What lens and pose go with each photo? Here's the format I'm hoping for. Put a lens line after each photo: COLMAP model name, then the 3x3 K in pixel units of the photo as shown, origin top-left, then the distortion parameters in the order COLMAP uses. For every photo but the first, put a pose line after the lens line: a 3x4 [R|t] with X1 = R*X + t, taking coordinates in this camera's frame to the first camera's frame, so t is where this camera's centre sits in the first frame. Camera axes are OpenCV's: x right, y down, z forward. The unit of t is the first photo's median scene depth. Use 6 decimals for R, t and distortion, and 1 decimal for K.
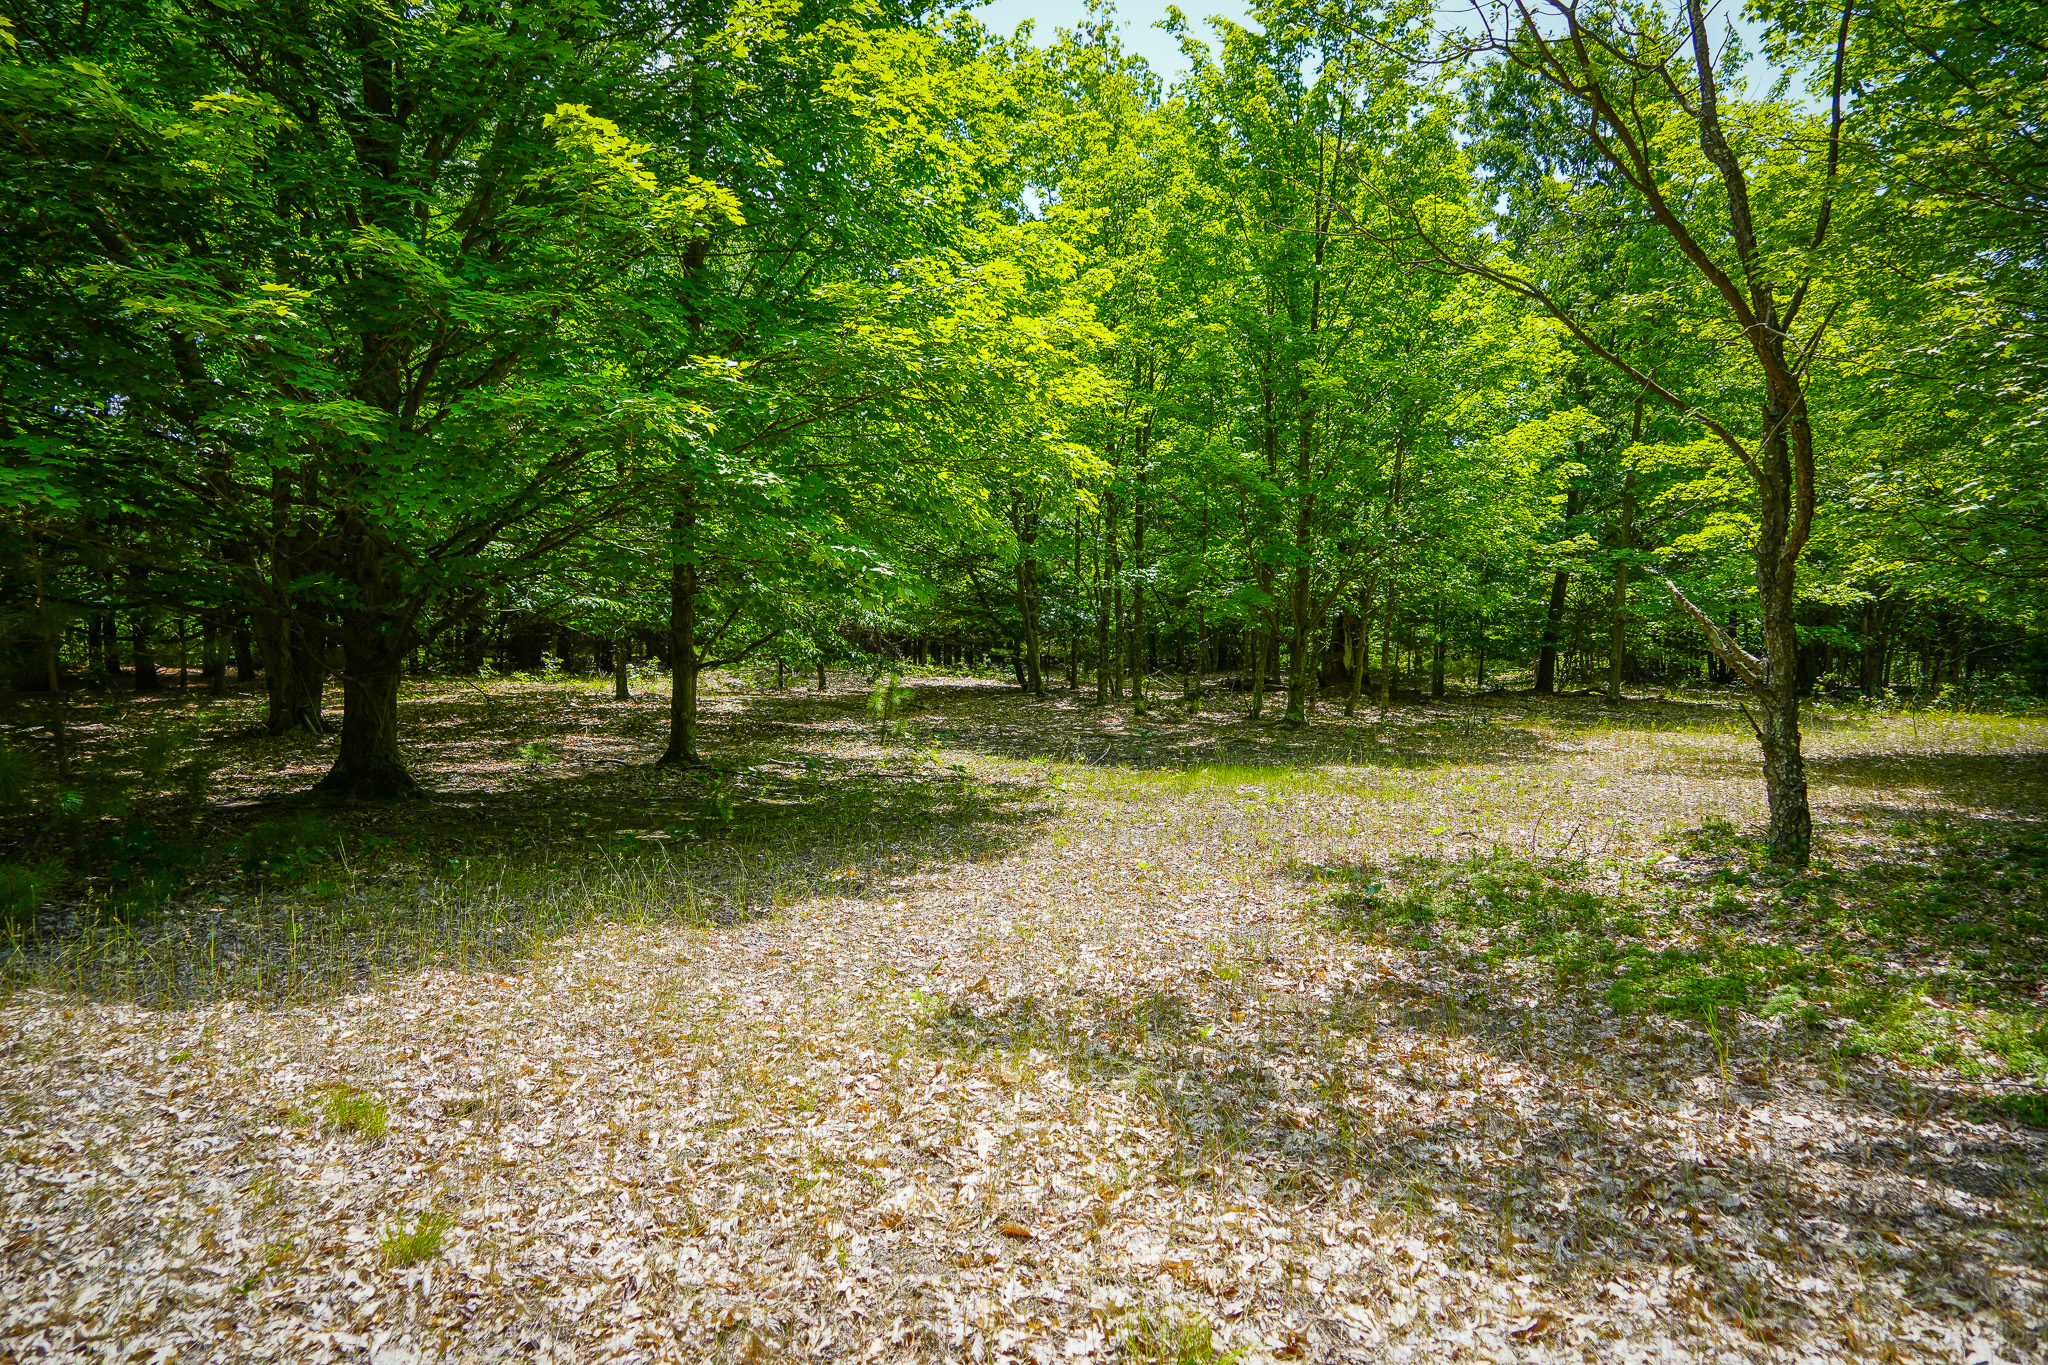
lens RADIAL K [[1378.5, 0, 1014.7], [0, 1378.5, 673.8], [0, 0, 1]] dist [-0.032580, 0.016270]
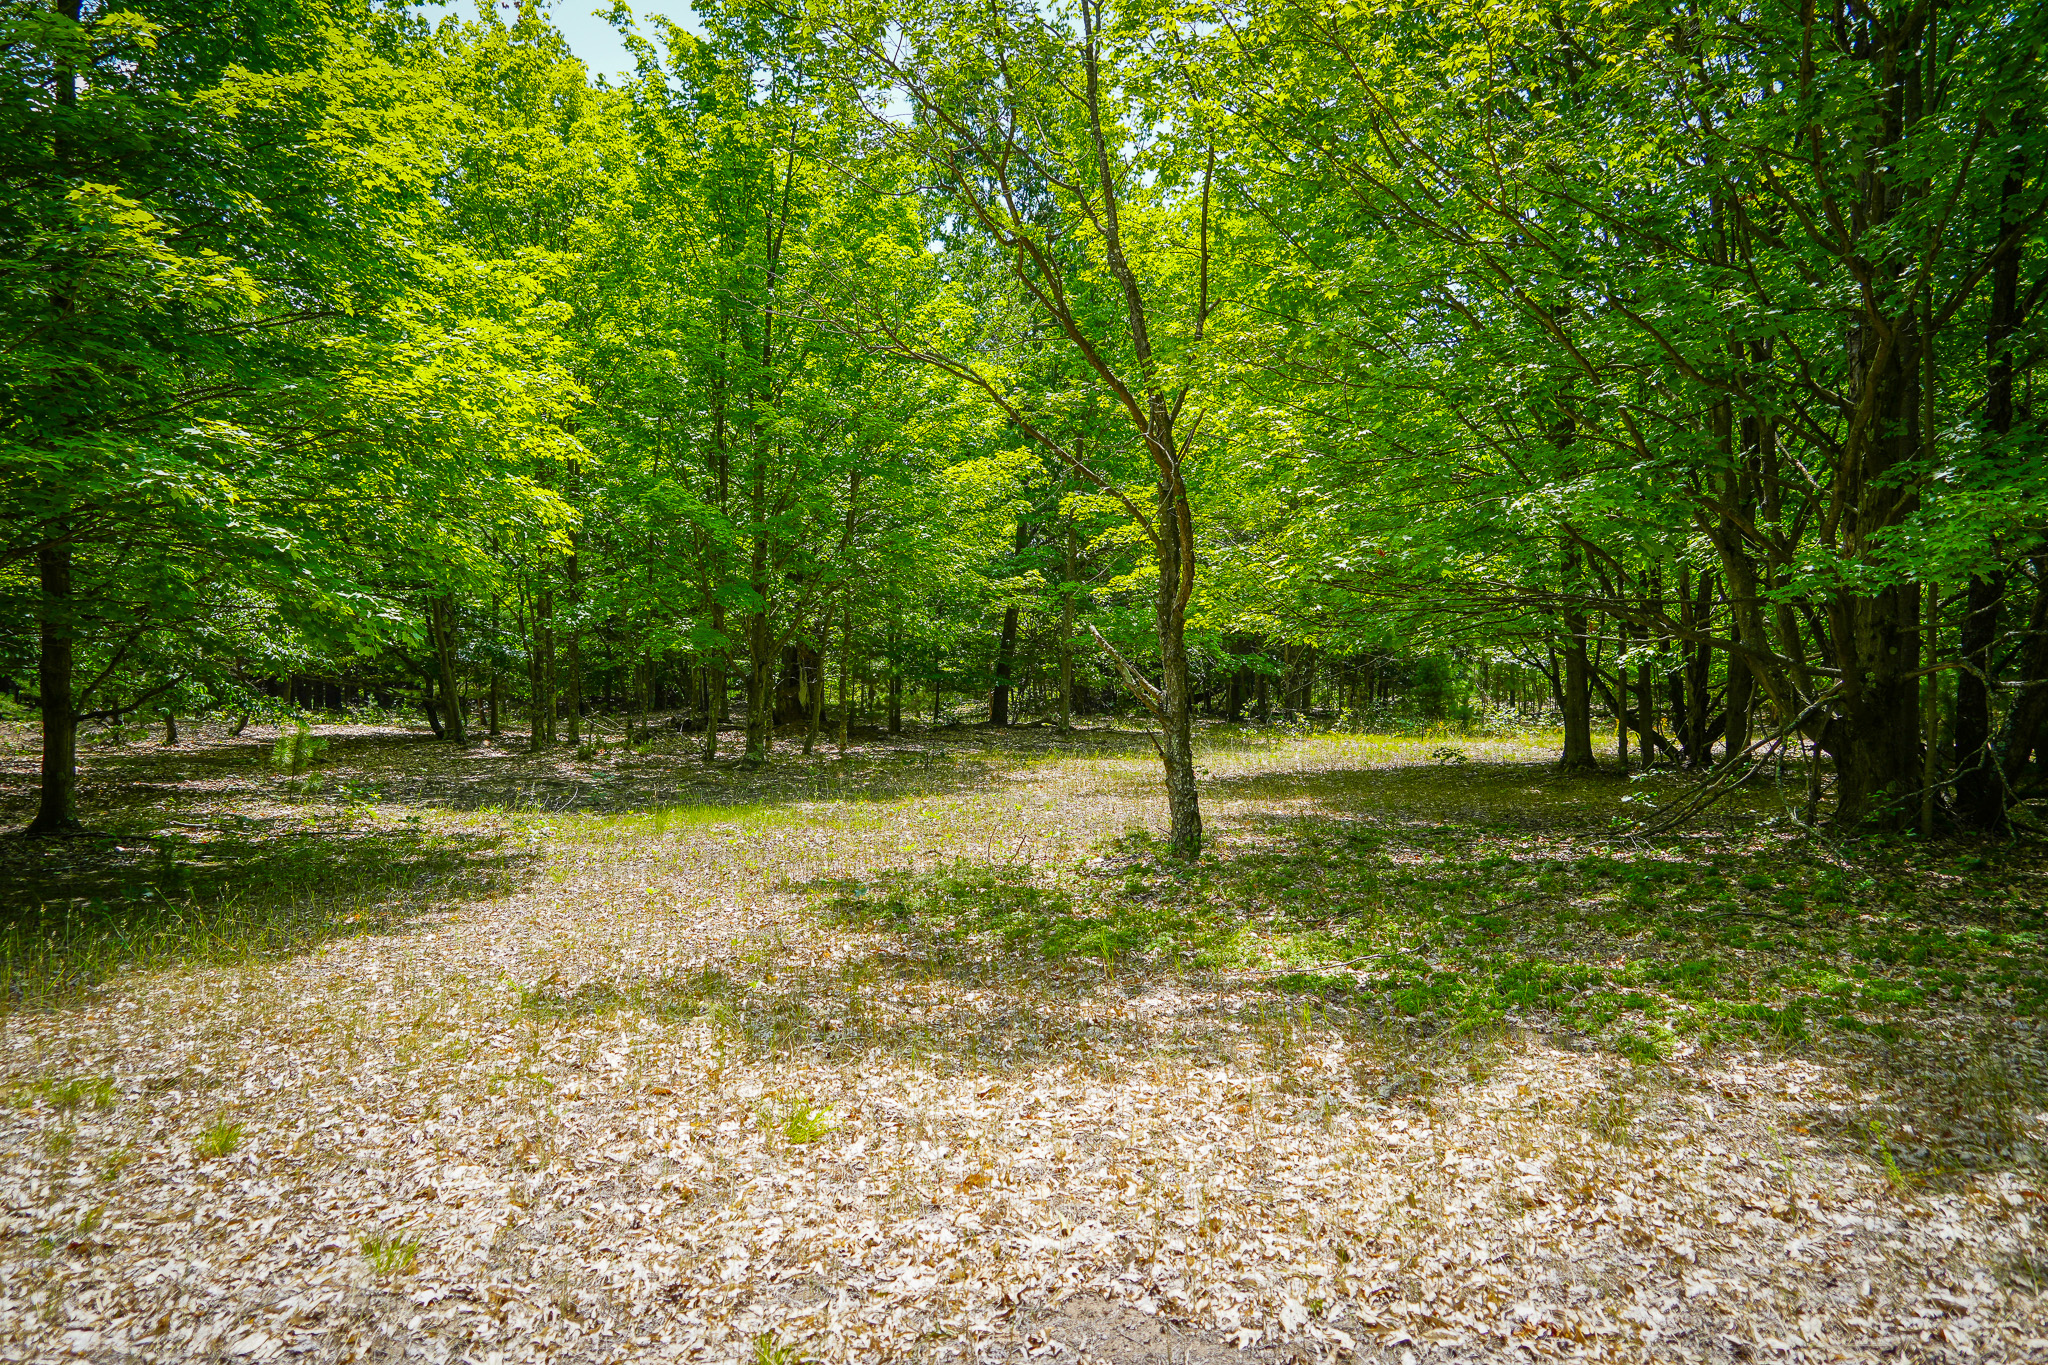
lens RADIAL K [[1593.5, 0, 1024.2], [0, 1593.5, 685.2], [0, 0, 1]] dist [-0.006389, -0.001807]
pose [[0.927393, -0.015439, 0.373770, -0.055201], [0.021699, 0.999686, -0.012546, -0.000632], [-0.373459, 0.019746, 0.927436, -0.152830]]
